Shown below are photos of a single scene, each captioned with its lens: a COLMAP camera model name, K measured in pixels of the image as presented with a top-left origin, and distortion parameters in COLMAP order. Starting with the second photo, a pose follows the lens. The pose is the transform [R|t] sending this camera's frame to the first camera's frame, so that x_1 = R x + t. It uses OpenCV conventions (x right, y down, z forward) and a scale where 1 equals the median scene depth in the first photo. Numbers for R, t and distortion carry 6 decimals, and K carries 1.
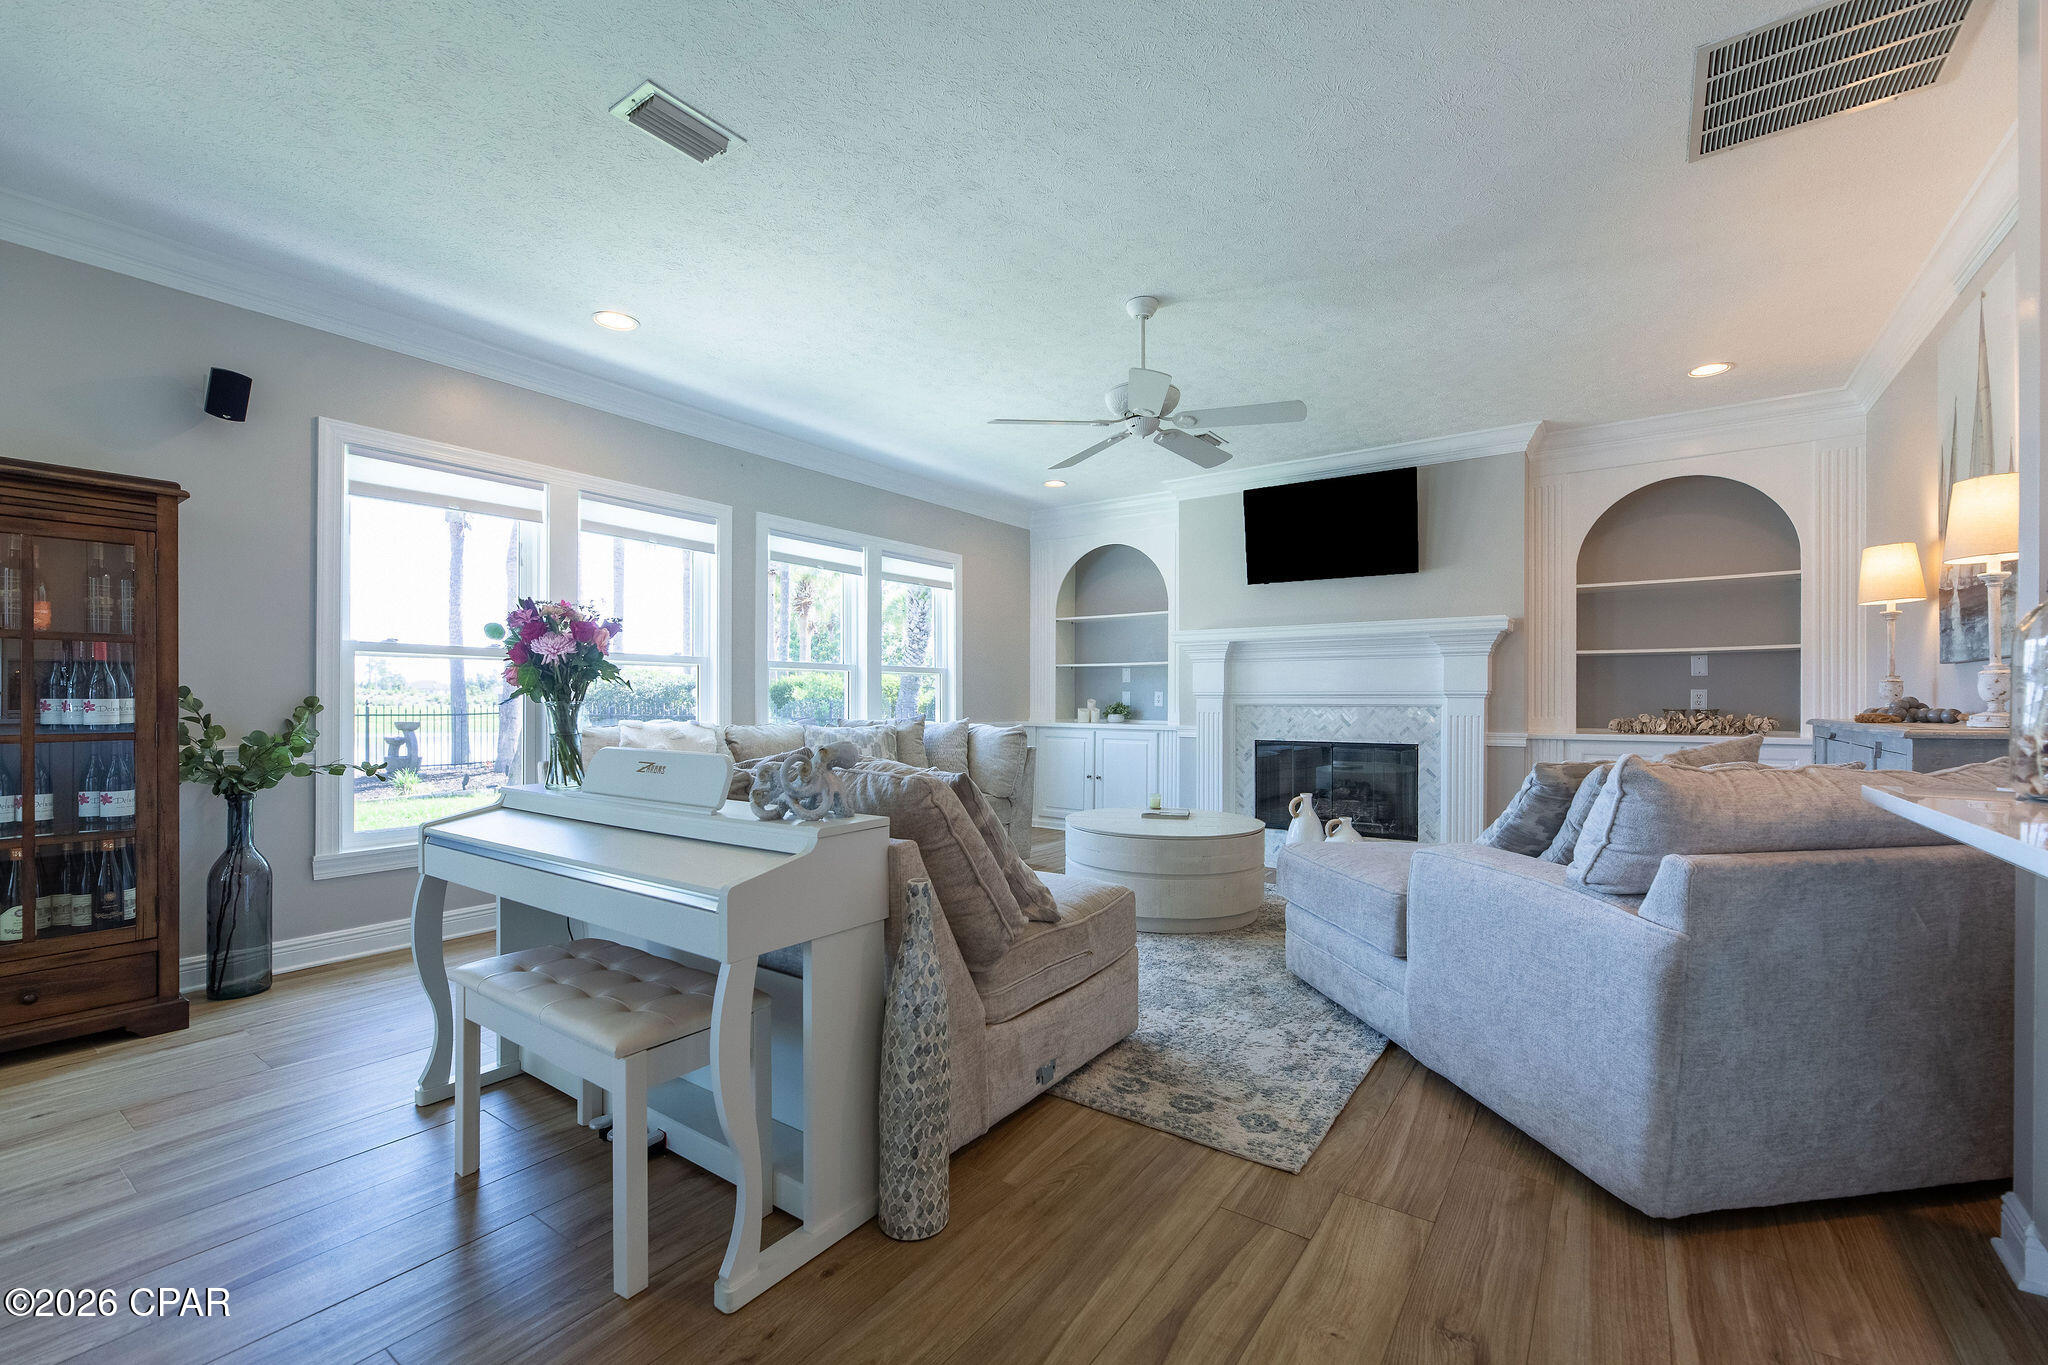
lens RADIAL K [[854.1, 0, 1011.5], [0, 854.1, 698.5], [0, 0, 1]] dist [-0.001914, 0.000996]
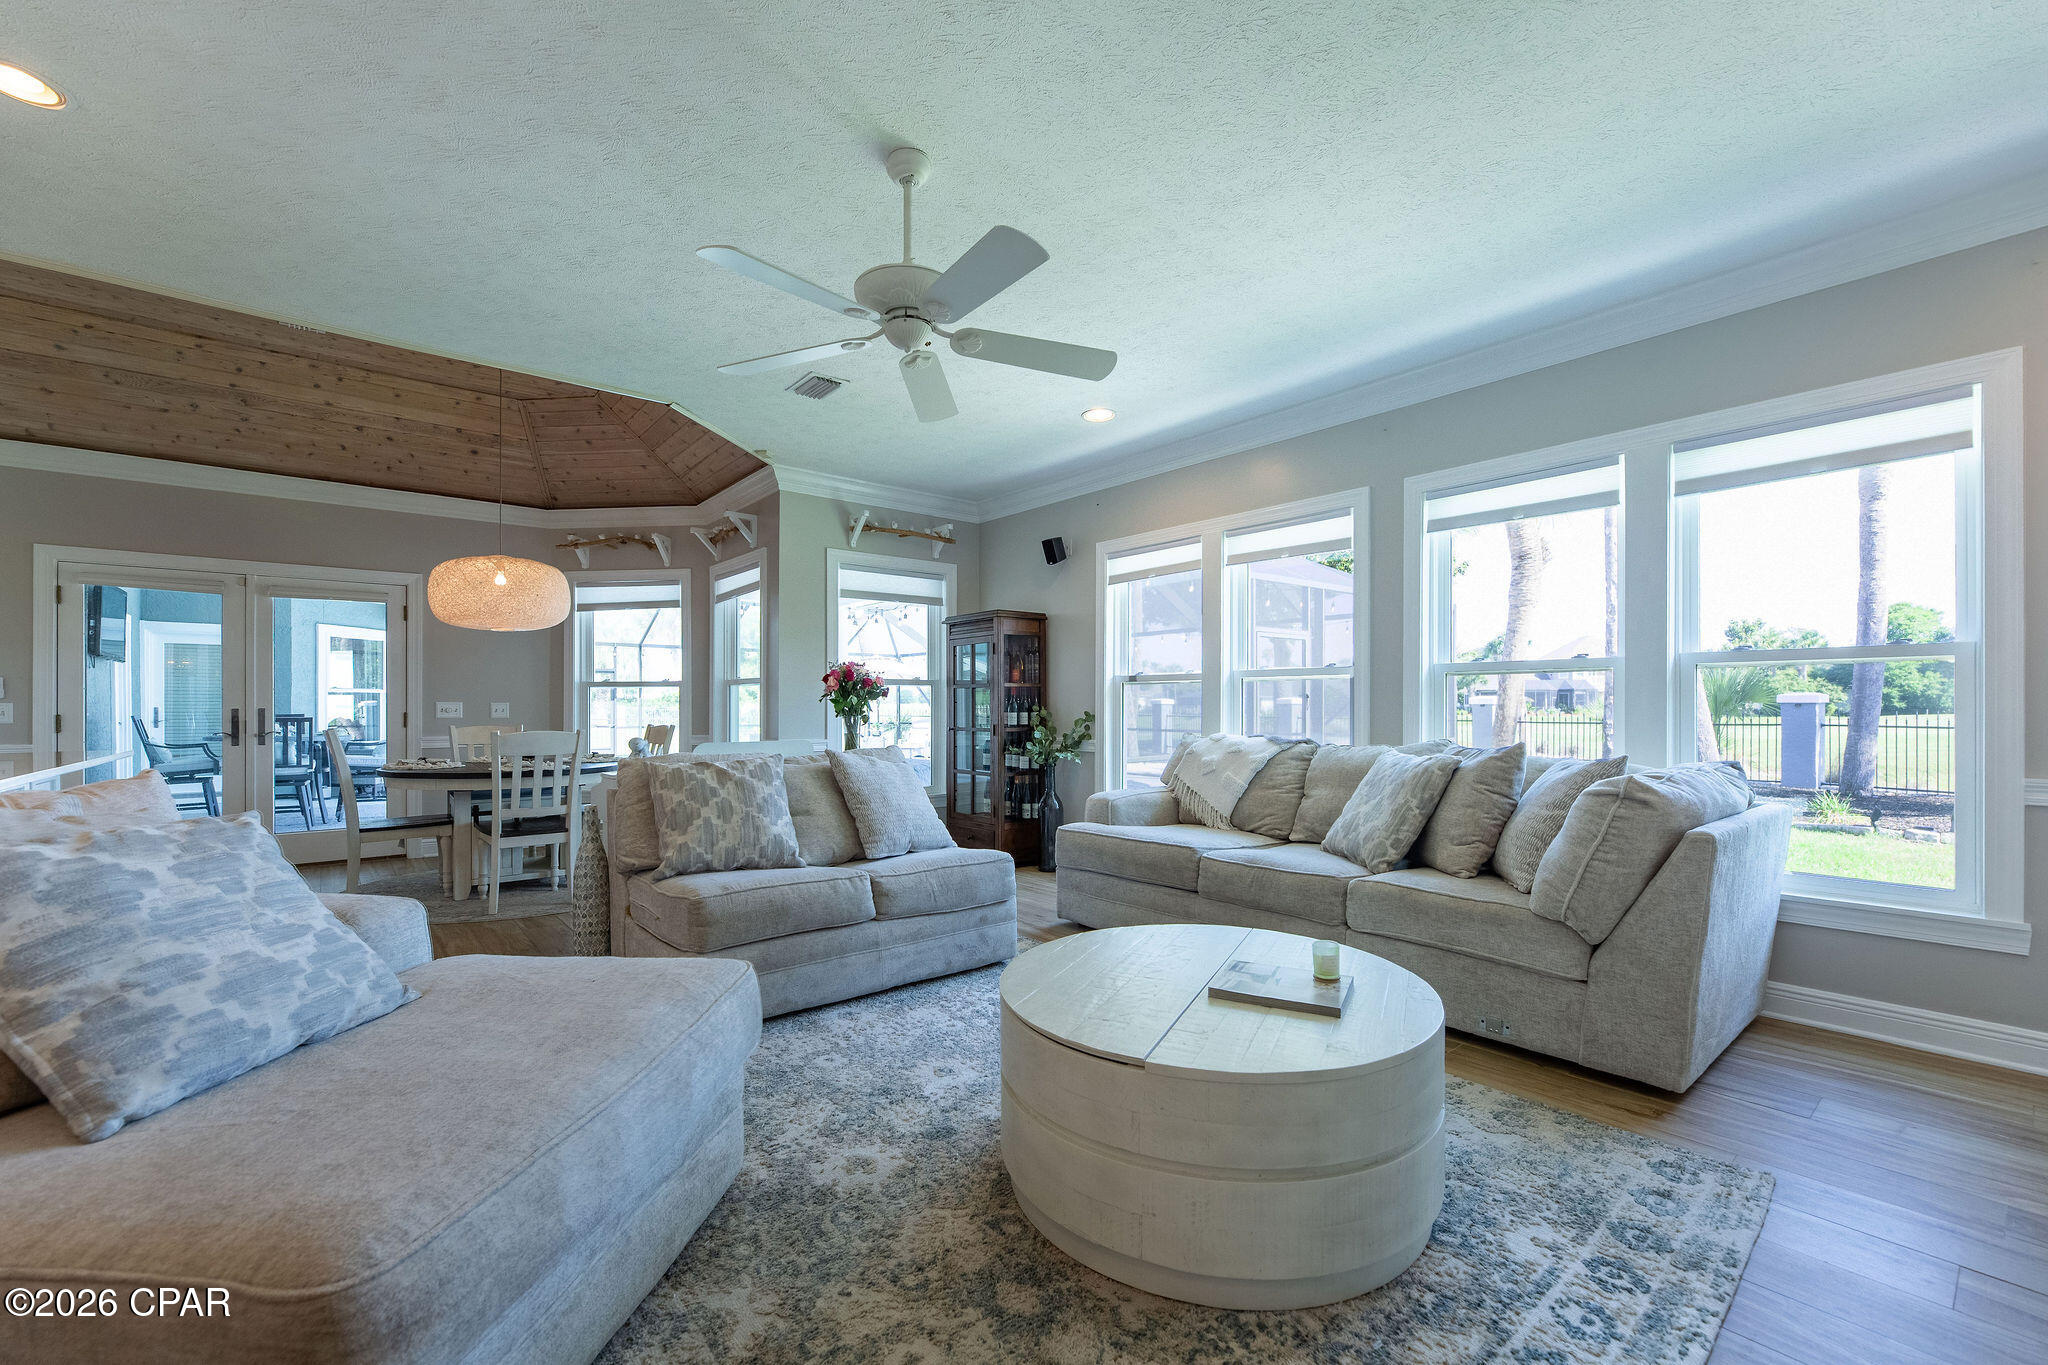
lens RADIAL K [[854.1, 0, 1029.6], [0, 854.1, 701.8], [0, 0, 1]] dist [-0.001914, 0.000996]
pose [[-0.252631, -0.006035, -0.967544, 0.797046], [0.002933, 0.999971, -0.007003, -0.010375], [0.967558, -0.004607, -0.252606, 1.245301]]
